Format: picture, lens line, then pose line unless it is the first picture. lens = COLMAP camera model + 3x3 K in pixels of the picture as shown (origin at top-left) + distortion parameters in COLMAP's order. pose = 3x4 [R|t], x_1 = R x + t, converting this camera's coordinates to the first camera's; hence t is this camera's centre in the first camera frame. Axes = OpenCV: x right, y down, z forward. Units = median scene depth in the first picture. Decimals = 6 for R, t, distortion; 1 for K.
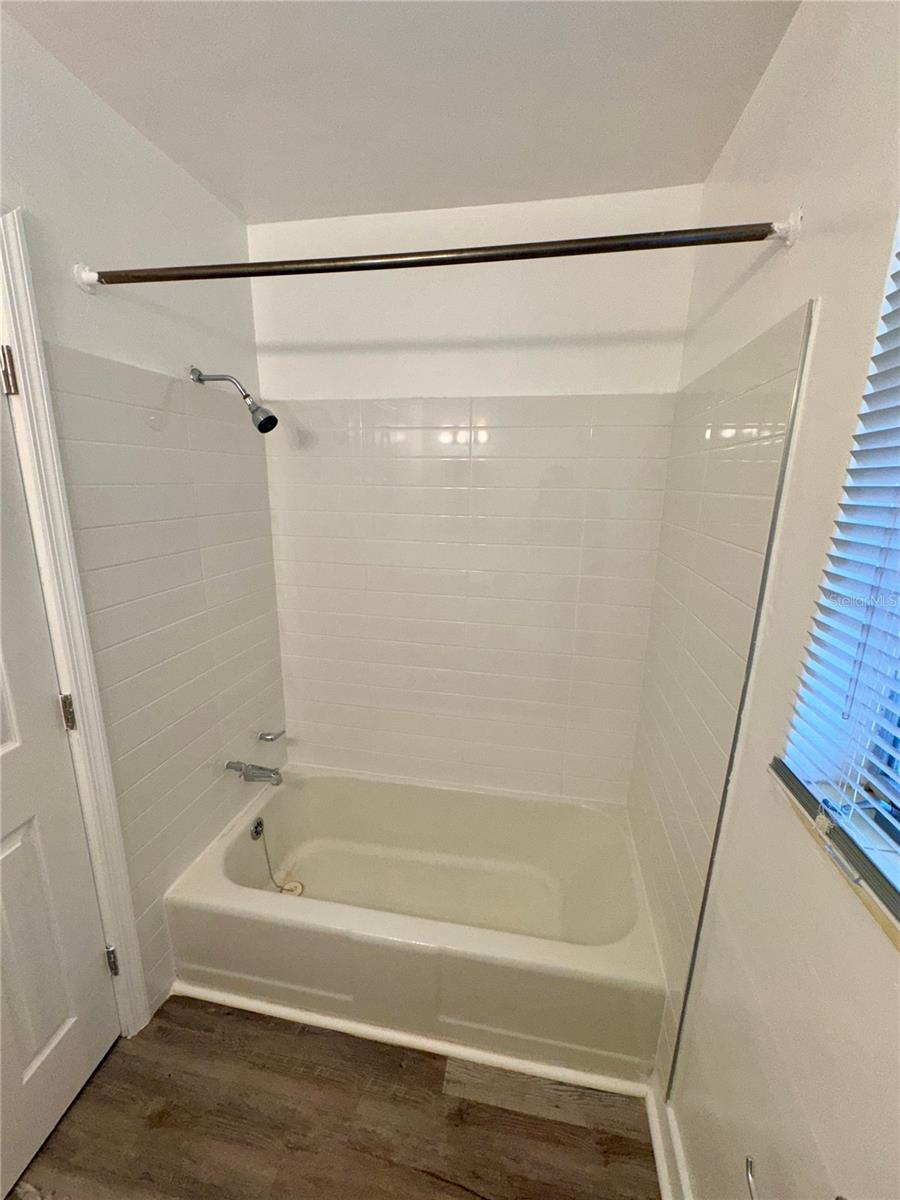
lens RADIAL K [[475.1, 0, 447.3], [0, 475.1, 600.2], [0, 0, 1]] dist [-0.001817, 0.000126]
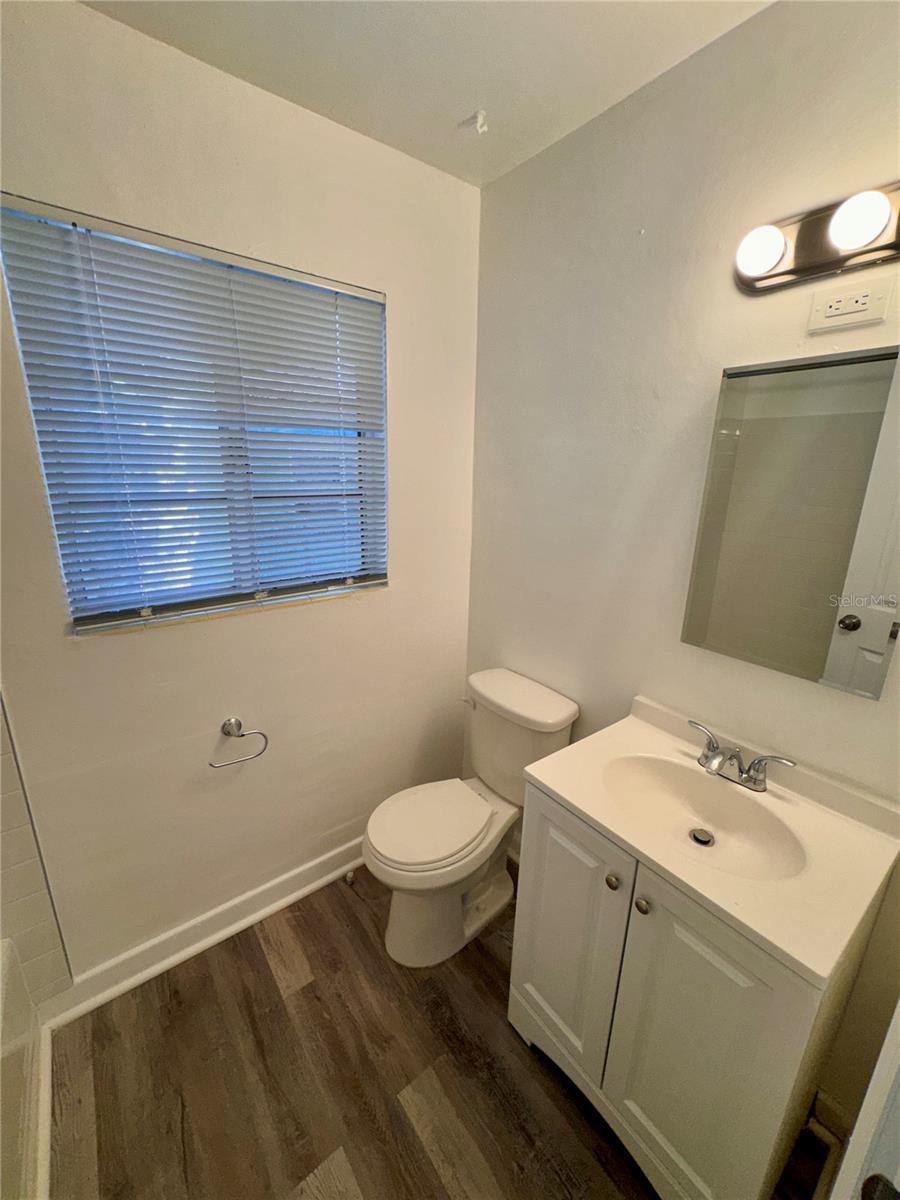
lens RADIAL K [[475.1, 0, 450.1], [0, 475.1, 597.2], [0, 0, 1]] dist [-0.001817, 0.000126]
pose [[-0.742554, -0.206344, 0.637209, -0.737014], [0.129470, 0.889199, 0.438819, -0.159062], [-0.657154, 0.408346, -0.633563, 0.716972]]
